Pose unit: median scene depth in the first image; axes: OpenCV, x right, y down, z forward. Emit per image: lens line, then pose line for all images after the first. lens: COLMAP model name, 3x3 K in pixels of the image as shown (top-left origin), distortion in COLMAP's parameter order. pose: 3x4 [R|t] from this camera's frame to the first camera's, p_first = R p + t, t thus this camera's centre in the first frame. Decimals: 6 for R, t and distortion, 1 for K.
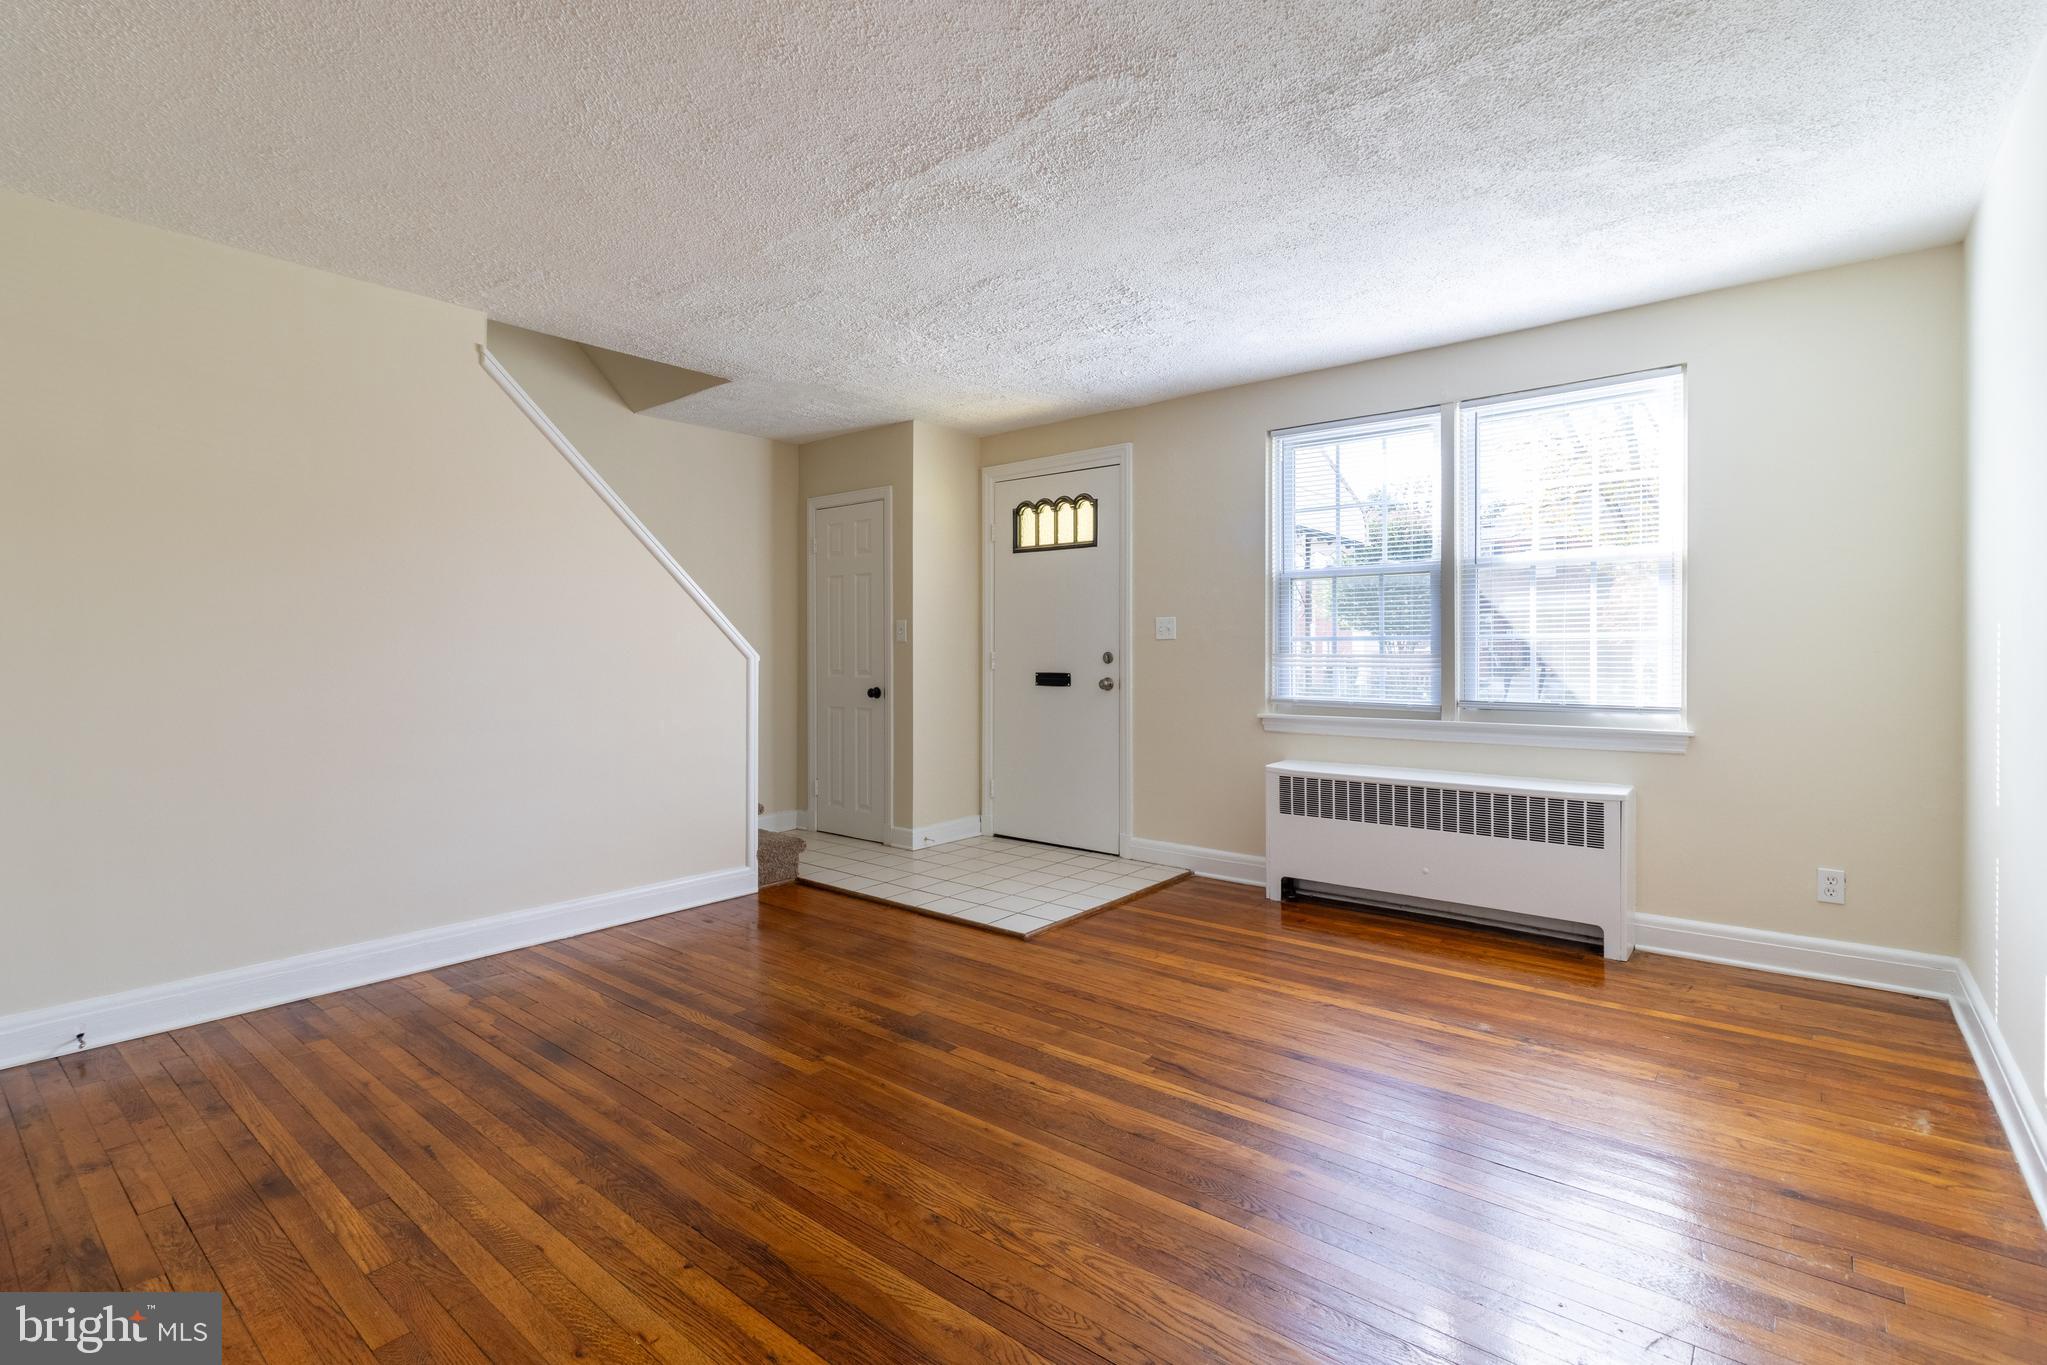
lens RADIAL K [[940.9, 0, 1021.0], [0, 940.9, 649.9], [0, 0, 1]] dist [0.002560, 0.000490]
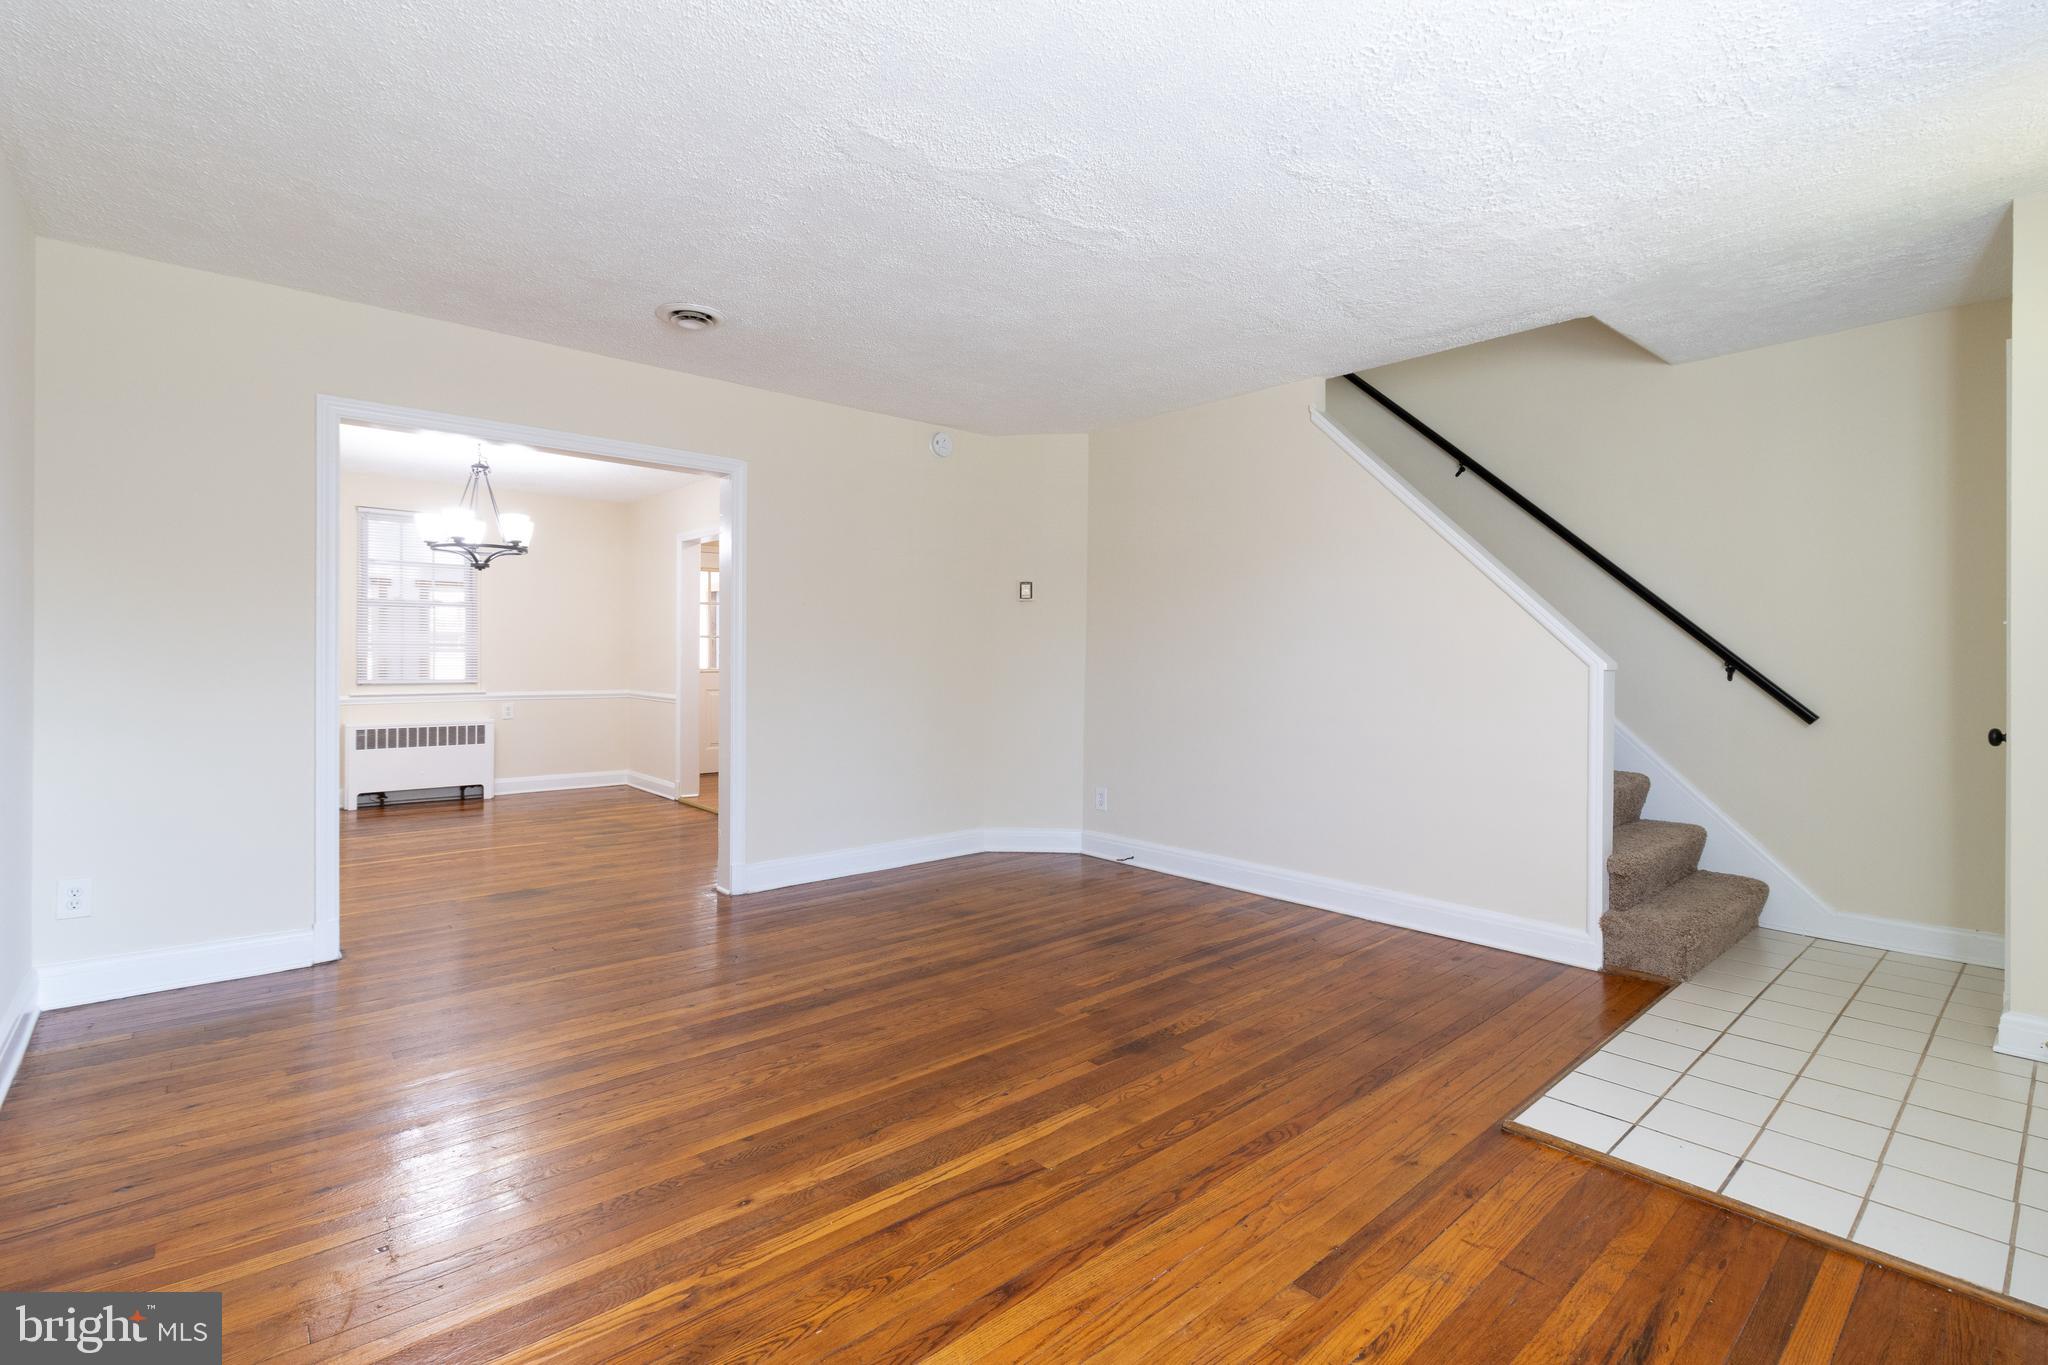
lens RADIAL K [[937.4, 0, 1029.5], [0, 937.4, 655.0], [0, 0, 1]] dist [0.001830, 0.000568]
pose [[-0.154057, 0.000844, -0.988062, 0.833675], [-0.003071, 0.999994, 0.001333, -0.000245], [0.988057, 0.003240, -0.154054, 1.002721]]
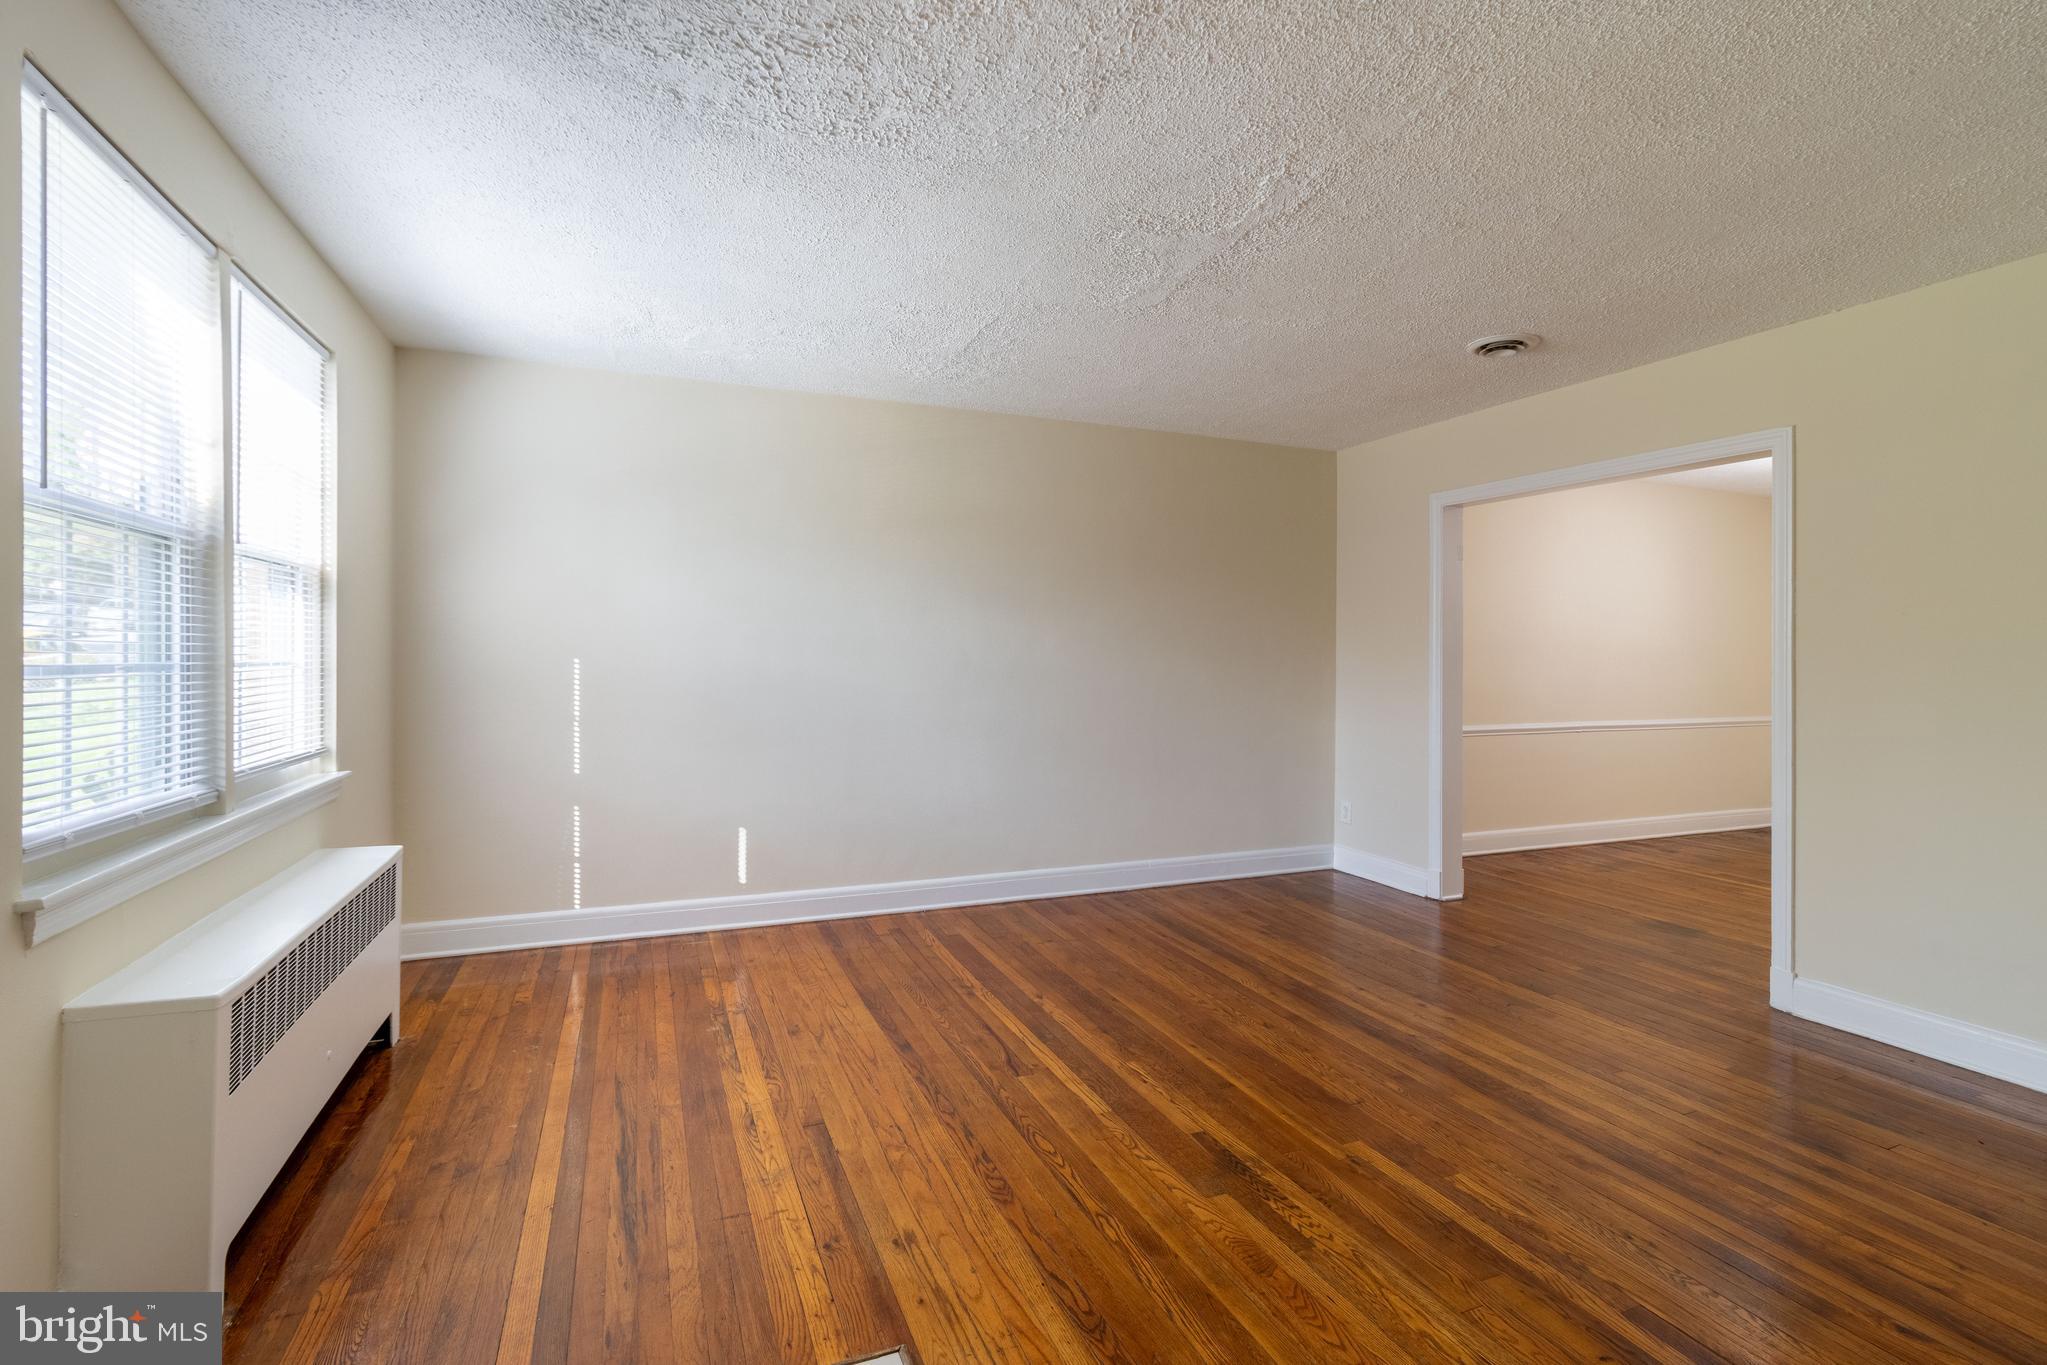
lens RADIAL K [[940.9, 0, 1021.0], [0, 940.9, 649.9], [0, 0, 1]] dist [0.002560, 0.000490]
pose [[-0.881364, 0.000369, 0.472438, -0.323560], [-0.004909, 0.999939, -0.009939, -0.027046], [-0.472412, -0.011079, -0.881308, 1.742757]]
